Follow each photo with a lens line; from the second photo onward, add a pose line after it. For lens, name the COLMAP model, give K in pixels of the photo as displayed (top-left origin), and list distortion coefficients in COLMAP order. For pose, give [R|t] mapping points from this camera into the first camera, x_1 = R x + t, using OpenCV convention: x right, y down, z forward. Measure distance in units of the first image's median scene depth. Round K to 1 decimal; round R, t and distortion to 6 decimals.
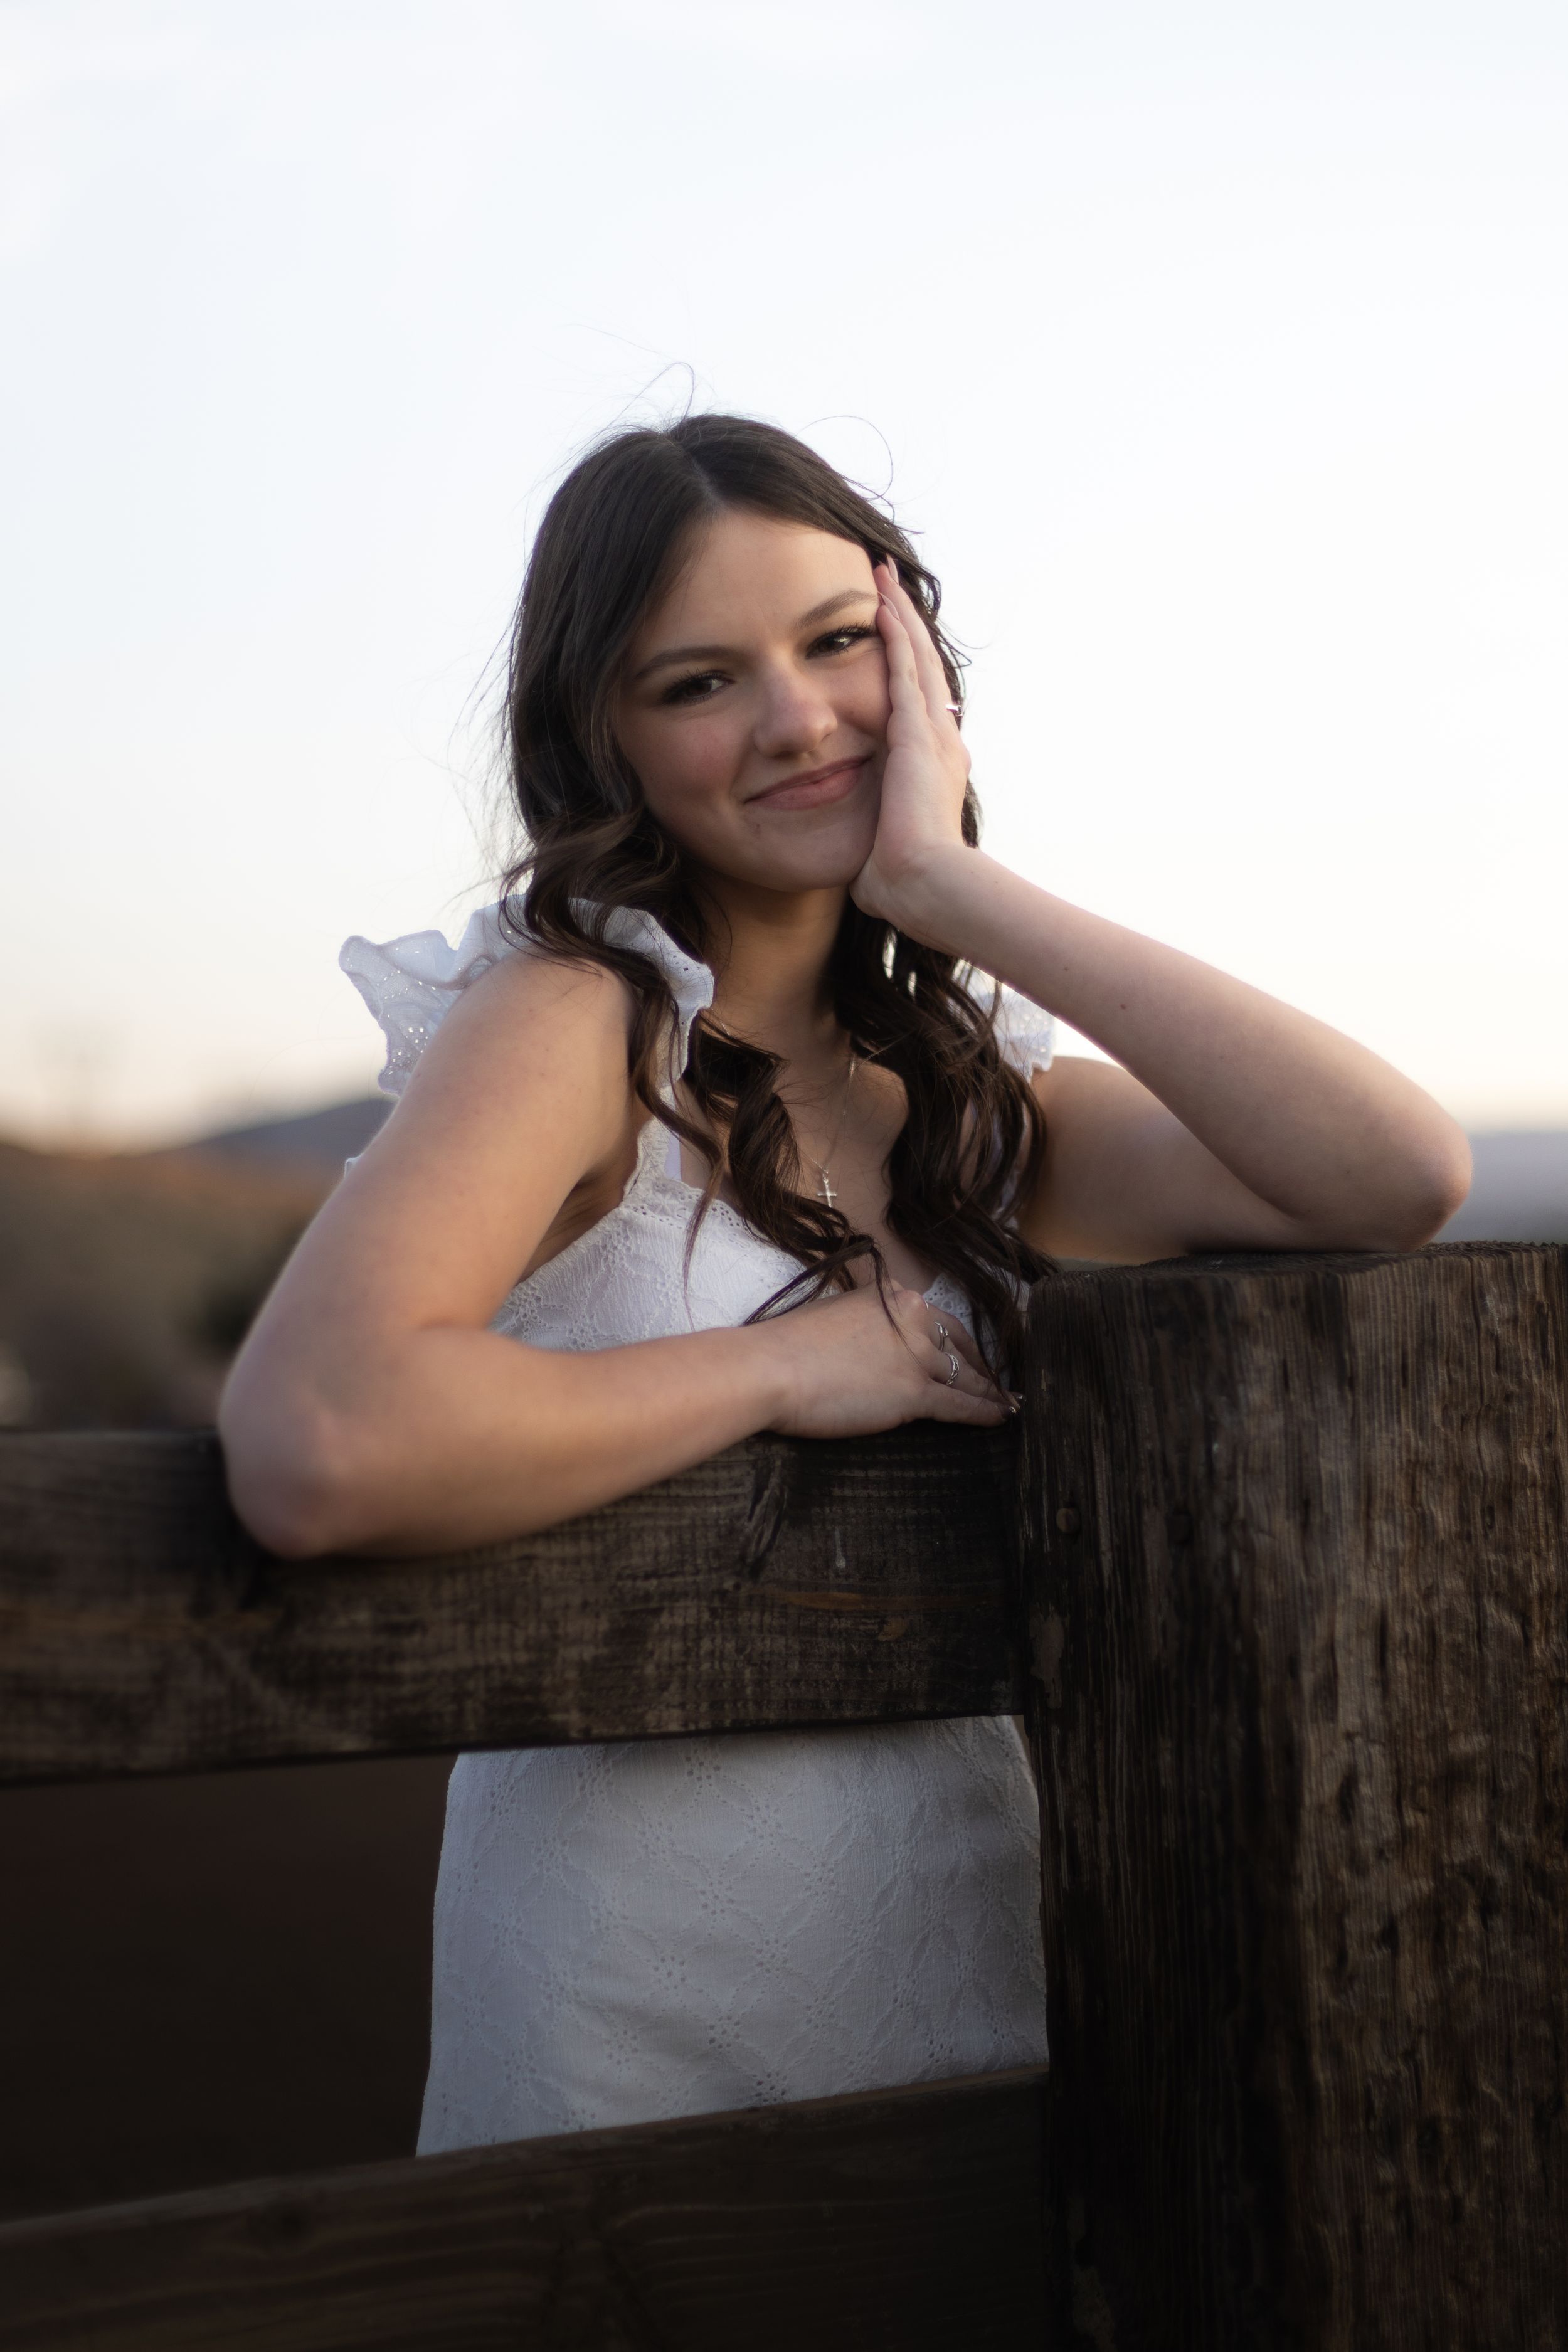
lens RADIAL K [[3762.4, 0, 769.4], [0, 3762.4, 1169.1], [0, 0, 1]] dist [-0.030352, 0.000000]
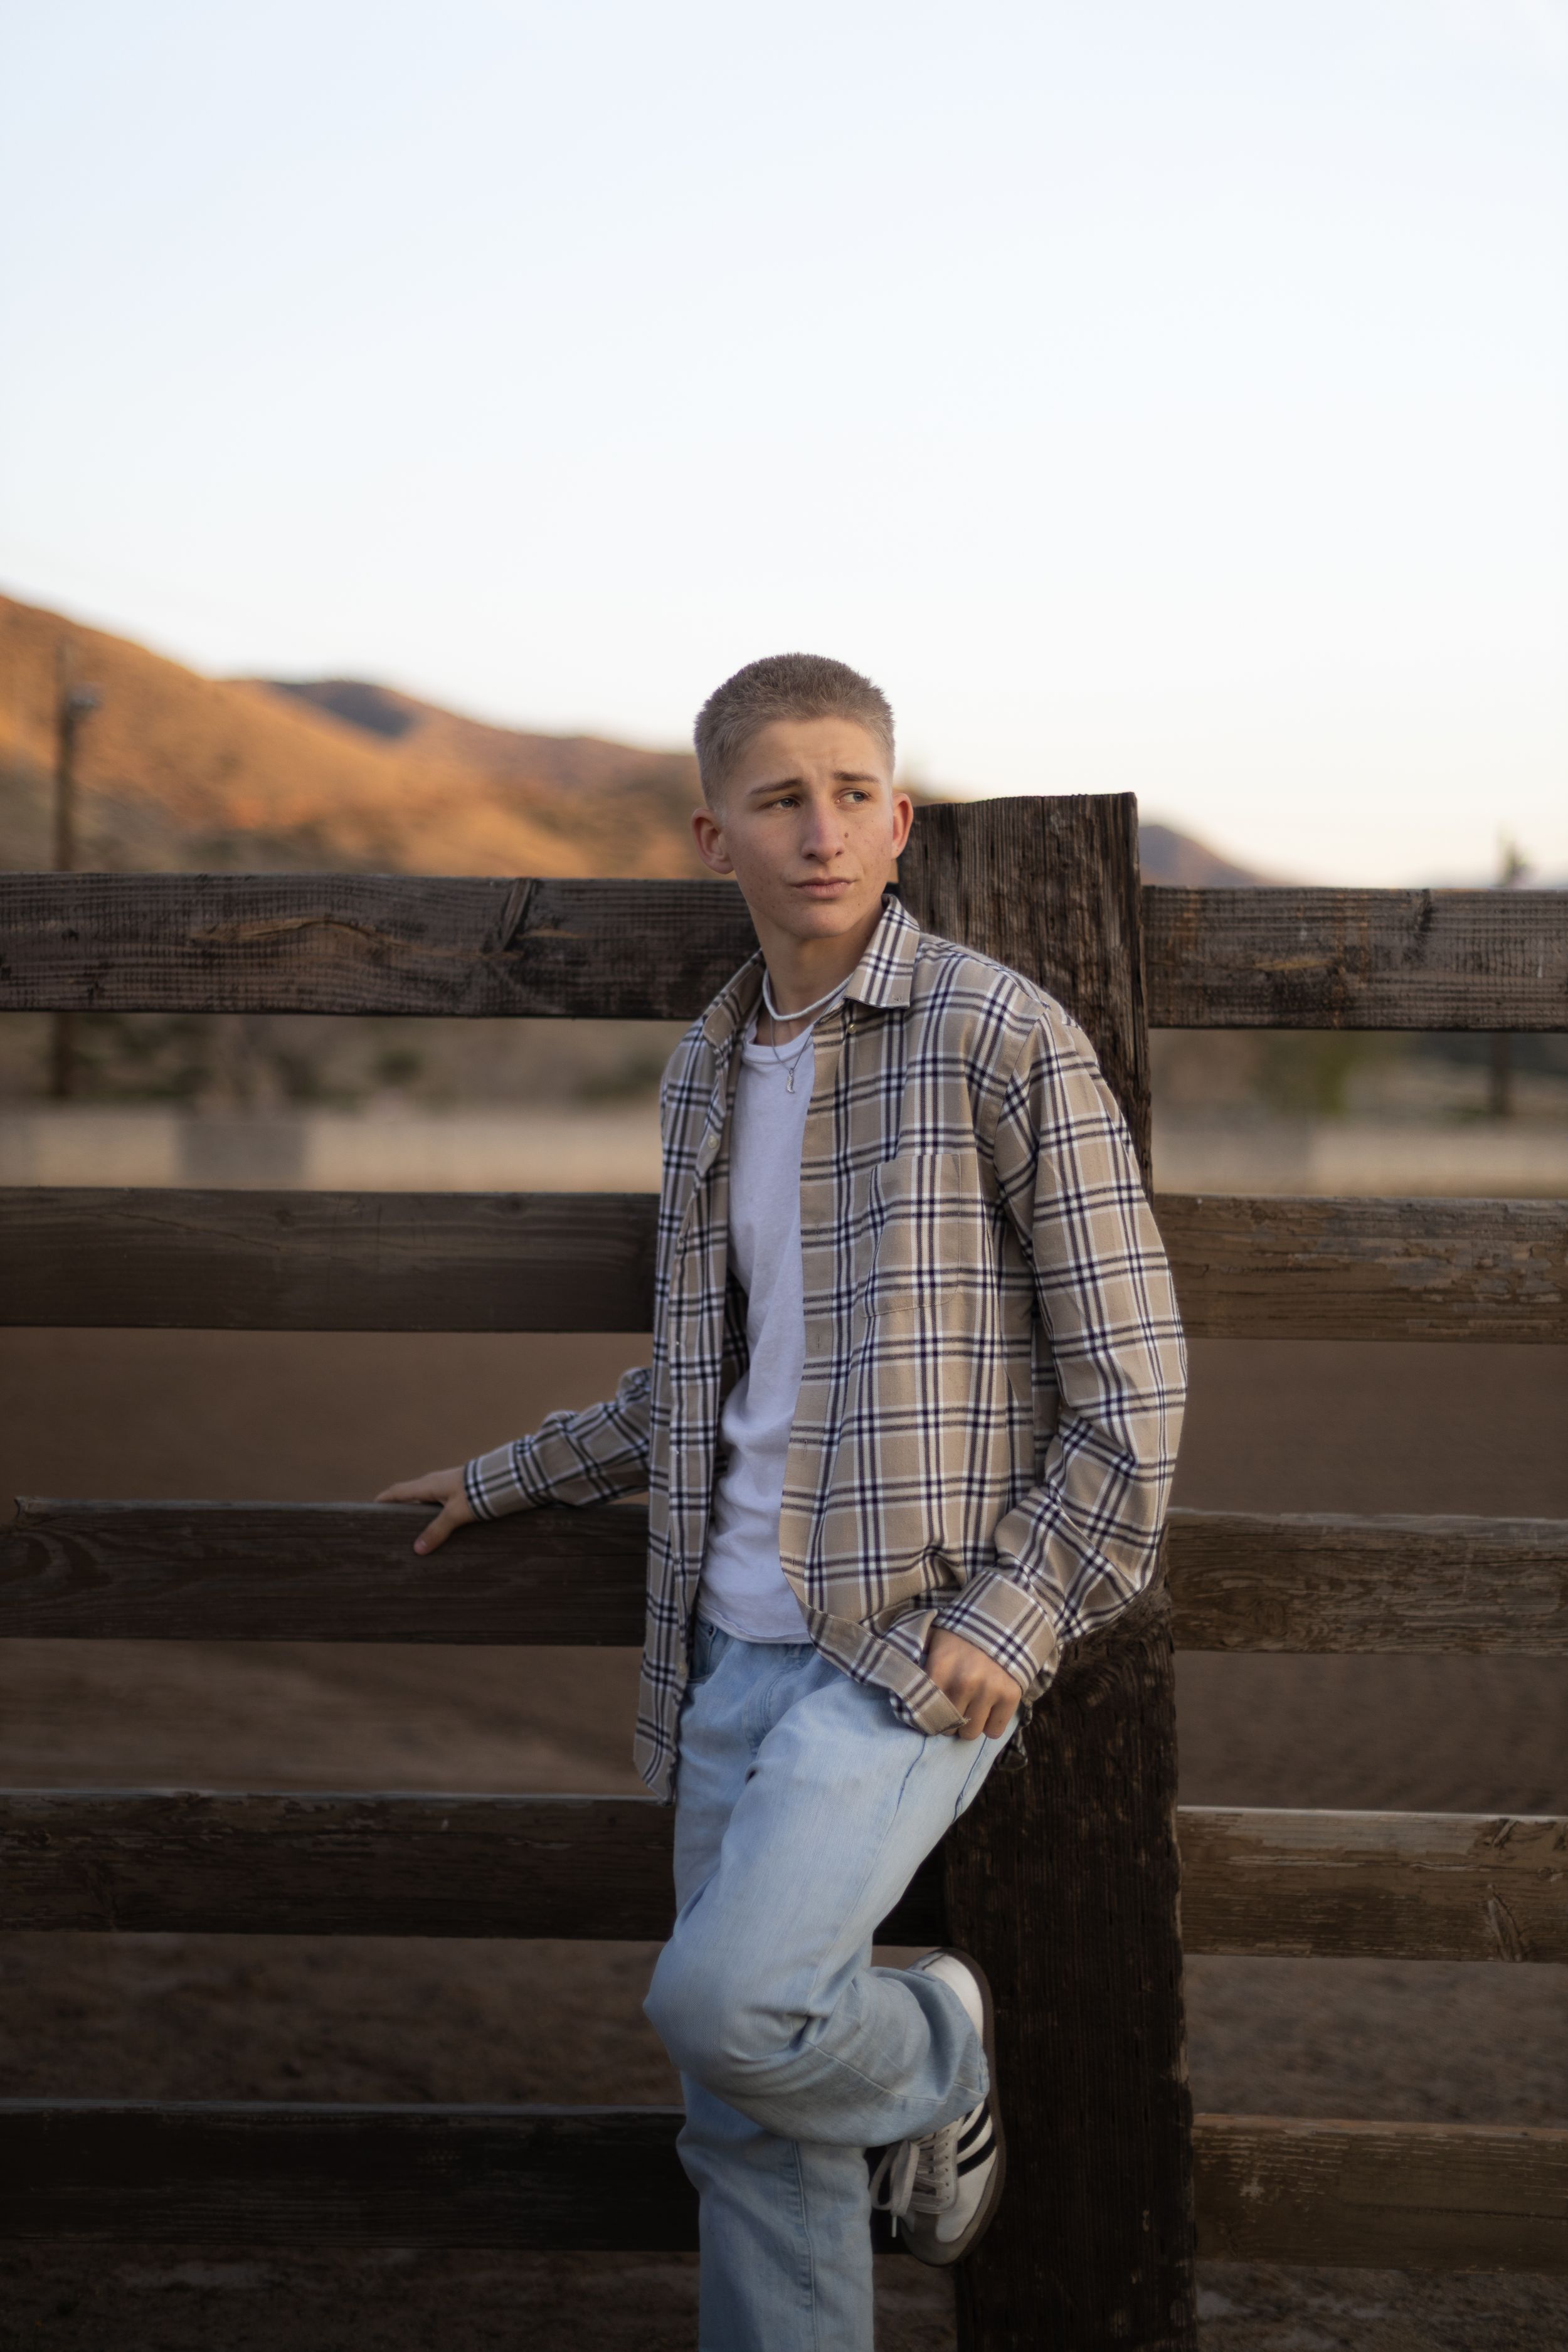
lens RADIAL K [[3762.4, 0, 790.6], [0, 3762.4, 1176.3], [0, 0, 1]] dist [-0.030352, 0.000000]
pose [[0.799733, 0.035345, -0.599314, 1.333868], [0.004759, 0.997861, 0.065200, 0.096996], [0.600336, -0.054995, 0.797855, -0.748634]]
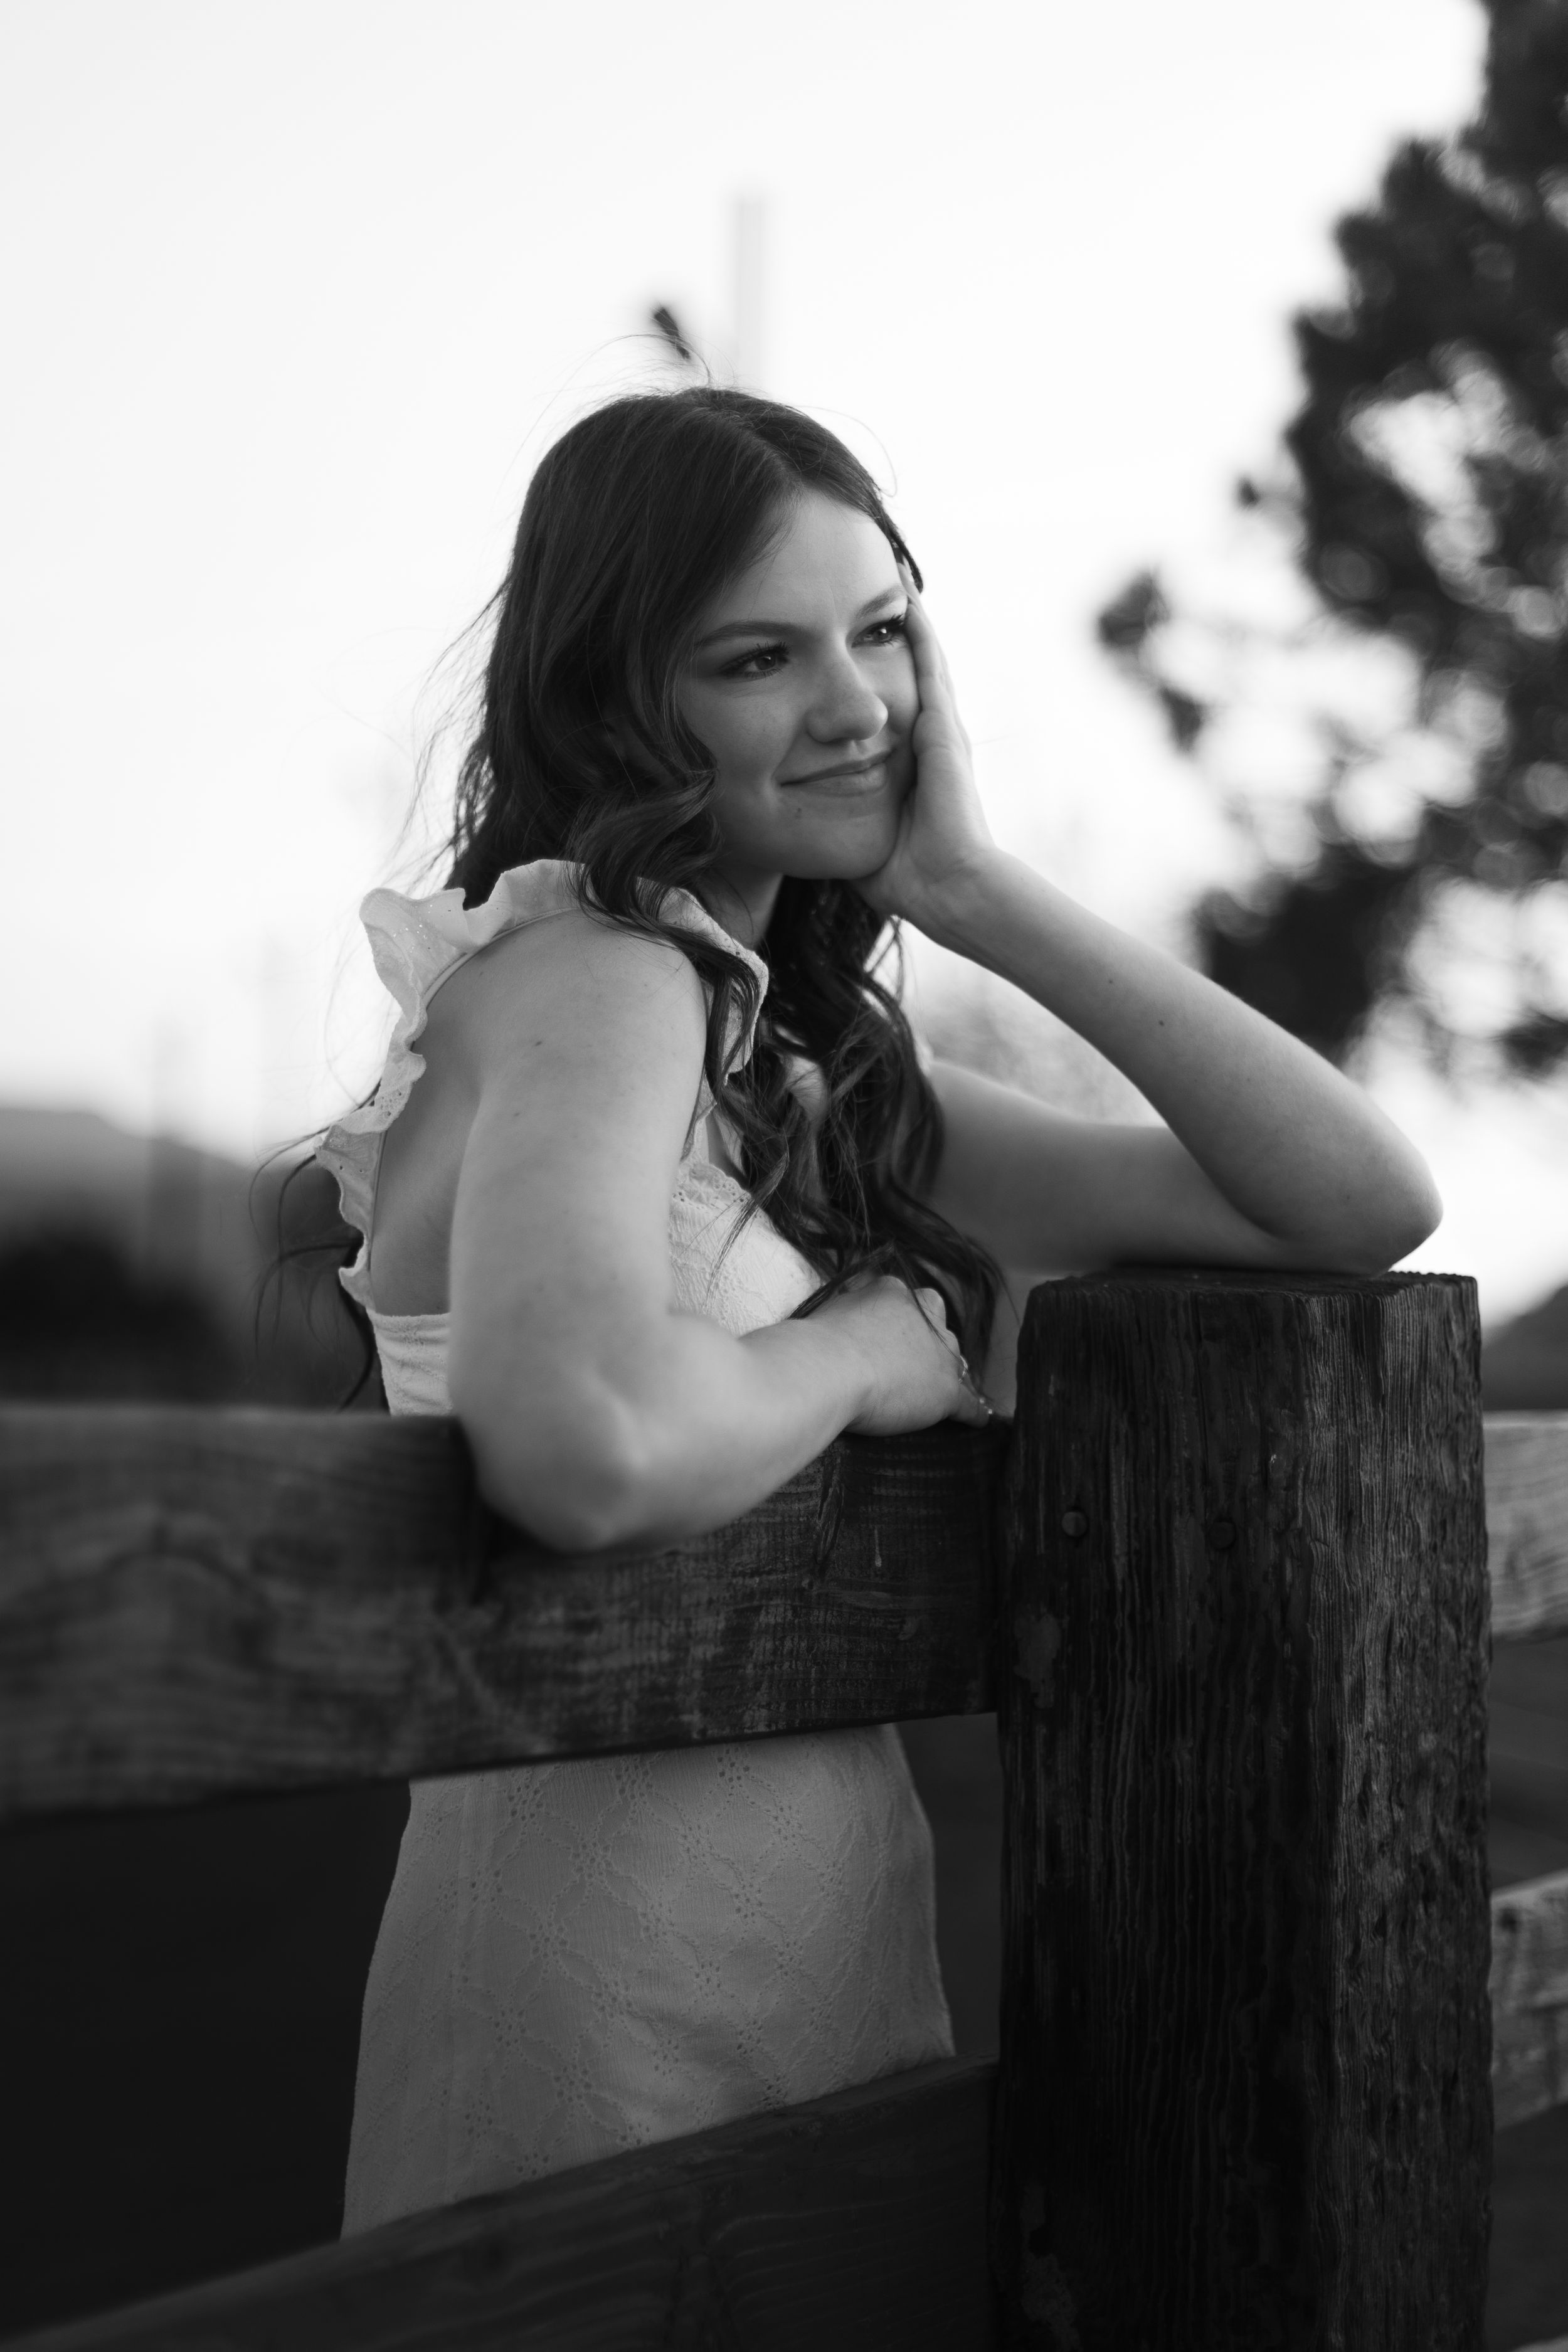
lens RADIAL K [[3762.4, 0, 787.5], [0, 3762.4, 1197.4], [0, 0, 1]] dist [-0.030352, 0.000000]
pose [[0.914285, 0.055425, 0.401262, -0.414747], [-0.060740, 0.998153, 0.000526, 0.009610], [-0.400492, -0.024853, 0.915963, 0.103482]]
